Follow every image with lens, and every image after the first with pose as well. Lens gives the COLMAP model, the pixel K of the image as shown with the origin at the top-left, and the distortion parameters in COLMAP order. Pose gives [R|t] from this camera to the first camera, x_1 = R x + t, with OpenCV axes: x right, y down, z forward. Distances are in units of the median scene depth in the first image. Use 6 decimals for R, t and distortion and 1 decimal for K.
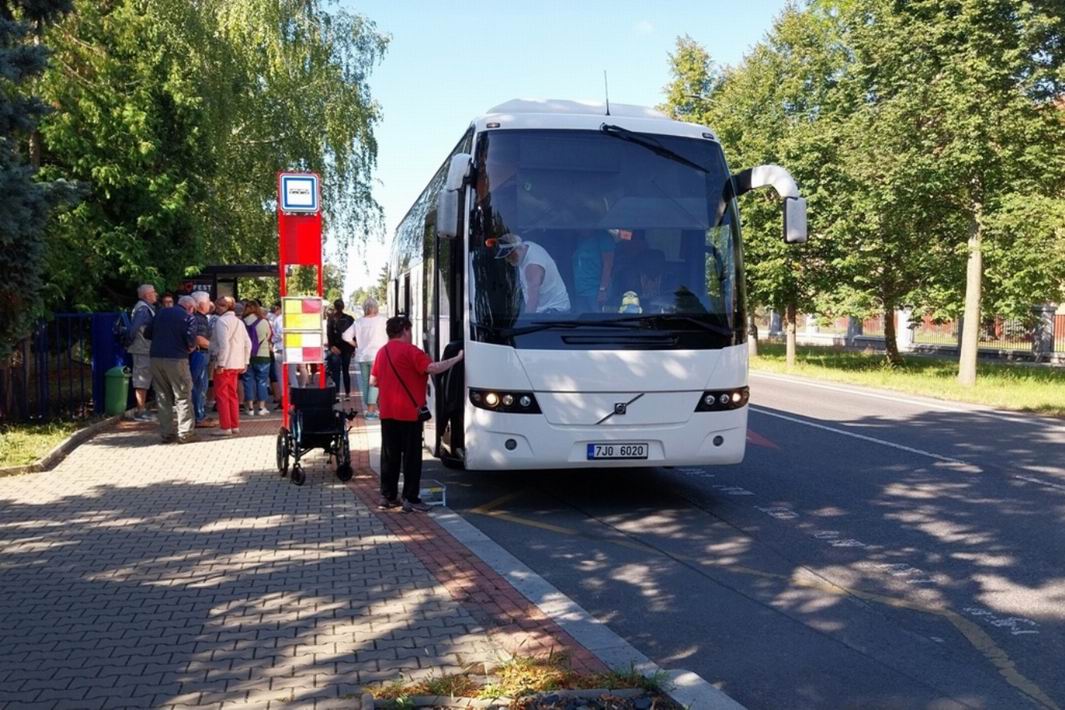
lens RADIAL K [[810.0, 0, 532.5], [0, 810.0, 355.0], [0, 0, 1]] dist [0.061517, -0.139070]
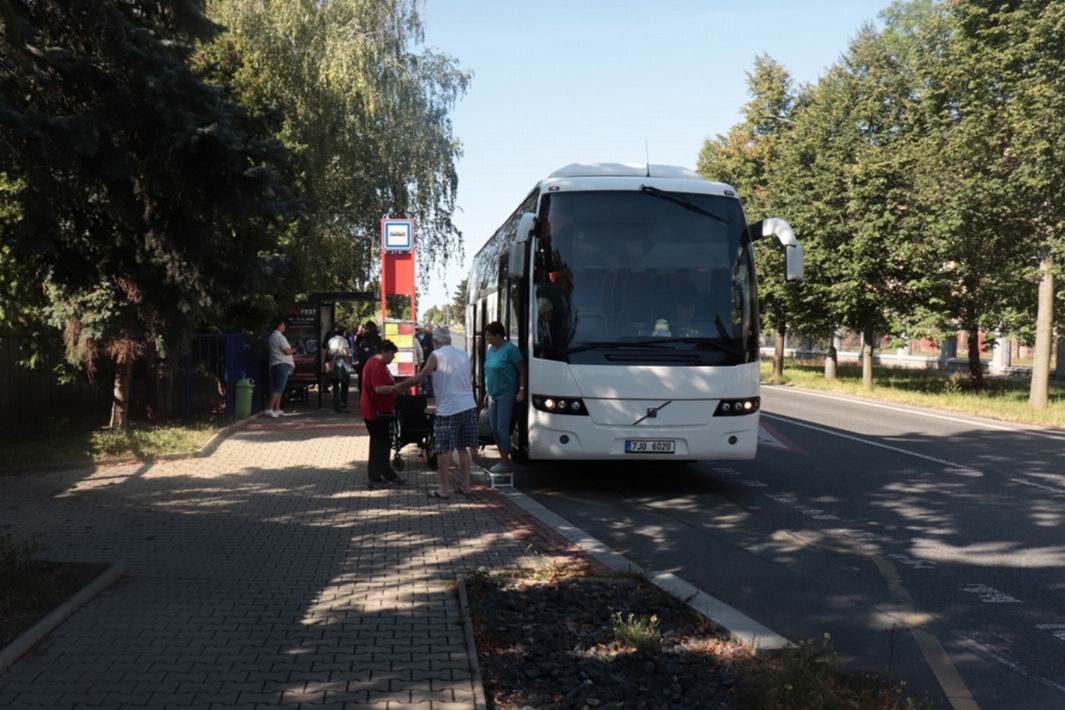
lens RADIAL K [[850.6, 0, 532.5], [0, 850.6, 355.0], [0, 0, 1]] dist [0.002137, 0.000861]
pose [[0.995486, 0.006202, -0.094704, 0.032568], [-0.008593, 0.999654, -0.024865, 0.007890], [0.094517, 0.025566, 0.995195, -0.224449]]
